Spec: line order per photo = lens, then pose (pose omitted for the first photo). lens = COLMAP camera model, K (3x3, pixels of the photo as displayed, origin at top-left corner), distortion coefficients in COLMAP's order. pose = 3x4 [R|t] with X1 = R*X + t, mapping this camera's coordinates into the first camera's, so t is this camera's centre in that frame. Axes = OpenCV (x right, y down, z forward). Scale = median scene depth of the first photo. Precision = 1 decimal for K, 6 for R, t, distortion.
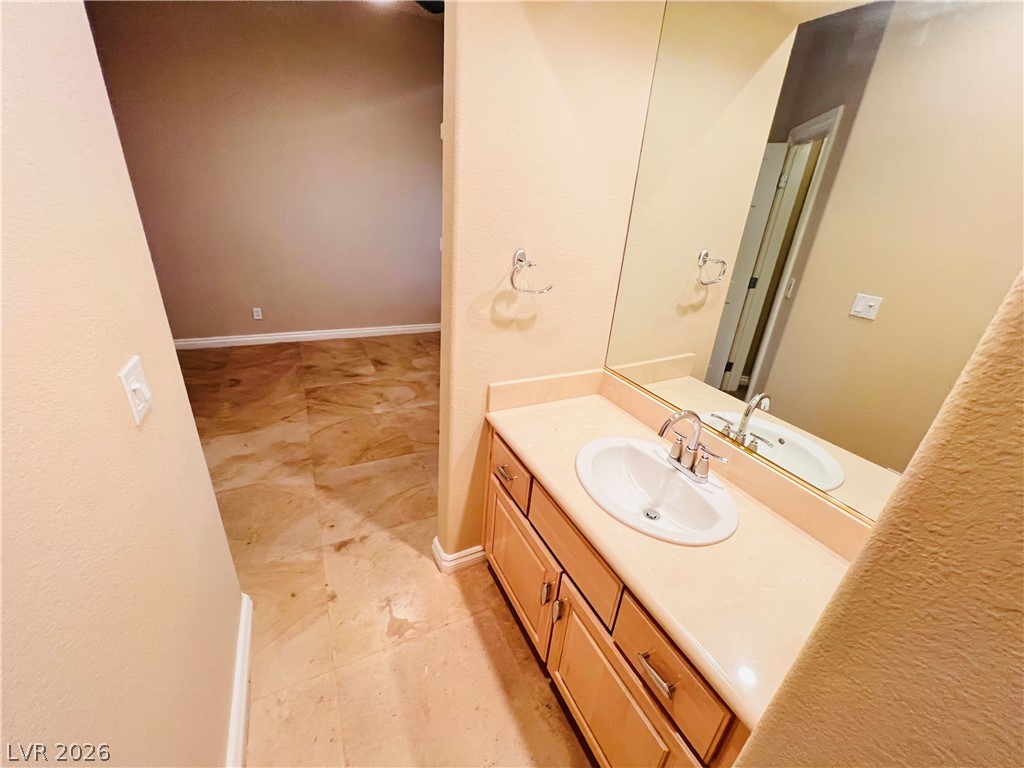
lens RADIAL K [[410.6, 0, 511.1], [0, 410.6, 381.0], [0, 0, 1]] dist [0.001605, 0.000308]
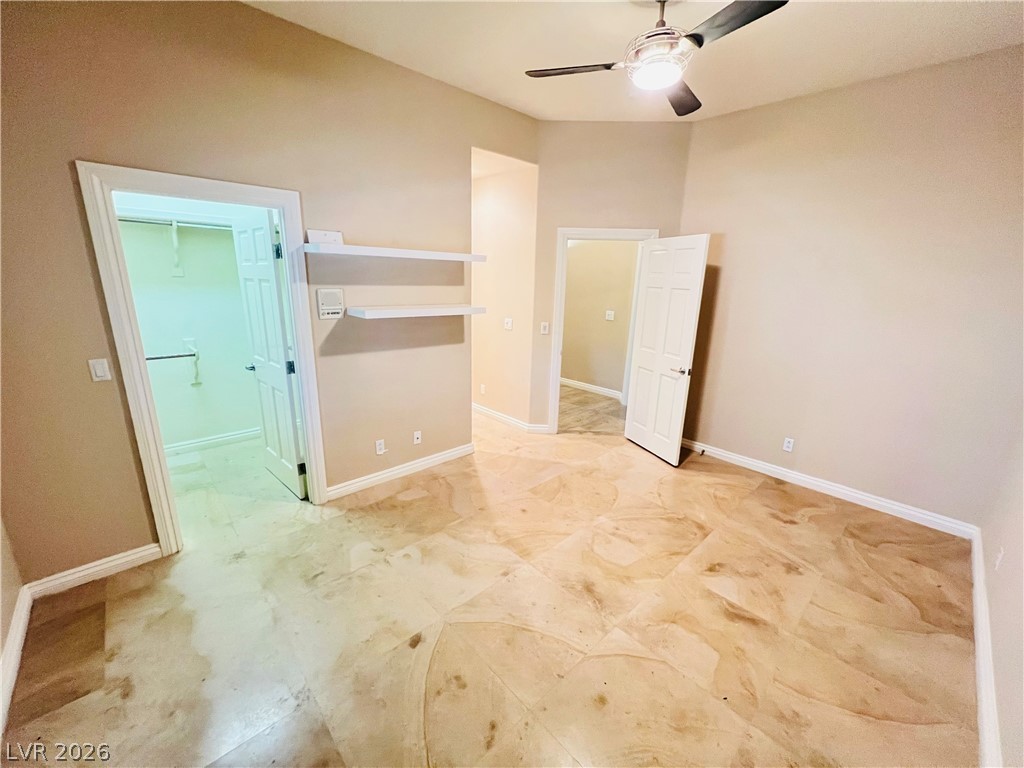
lens RADIAL K [[410.6, 0, 511.1], [0, 410.6, 381.0], [0, 0, 1]] dist [0.001605, 0.000308]
pose [[-0.953423, -0.021679, -0.300855, 0.145730], [-0.203109, 0.783545, 0.587201, -0.616416], [0.223004, 0.620957, -0.751453, 1.332729]]
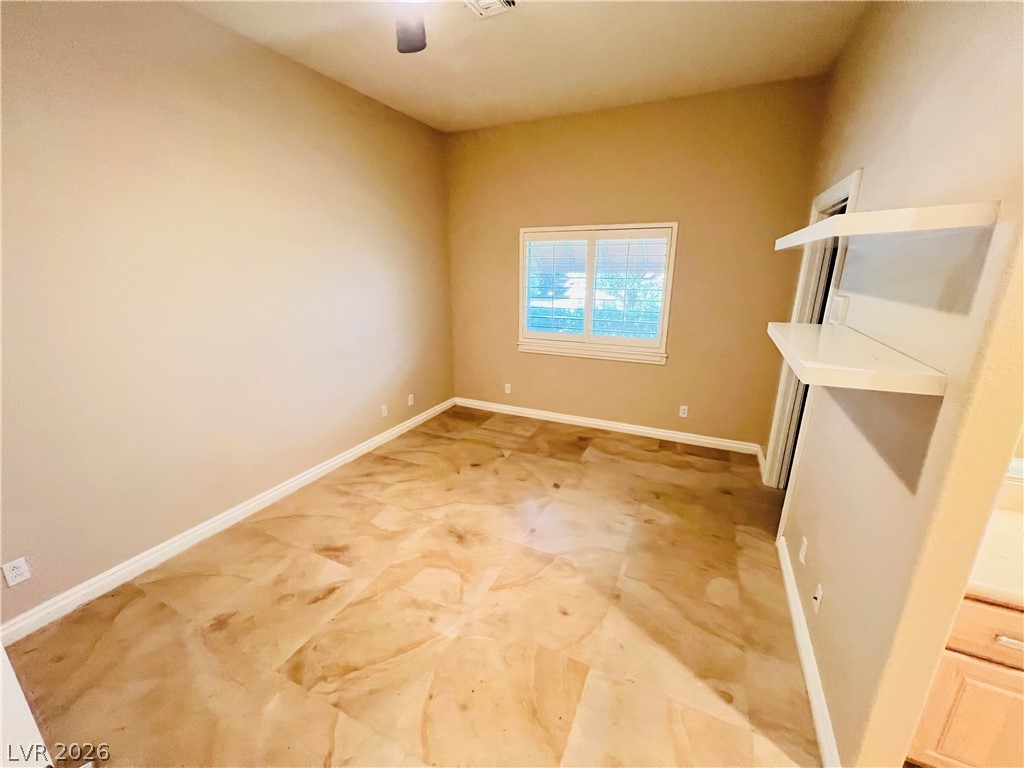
lens RADIAL K [[406.9, 0, 511.3], [0, 406.9, 374.5], [0, 0, 1]] dist [-0.002515, -0.000017]
pose [[0.783734, -0.227701, 0.577852, -0.474191], [0.304100, 0.951908, -0.037351, -0.226672], [-0.541557, 0.204998, 0.815287, 0.338713]]
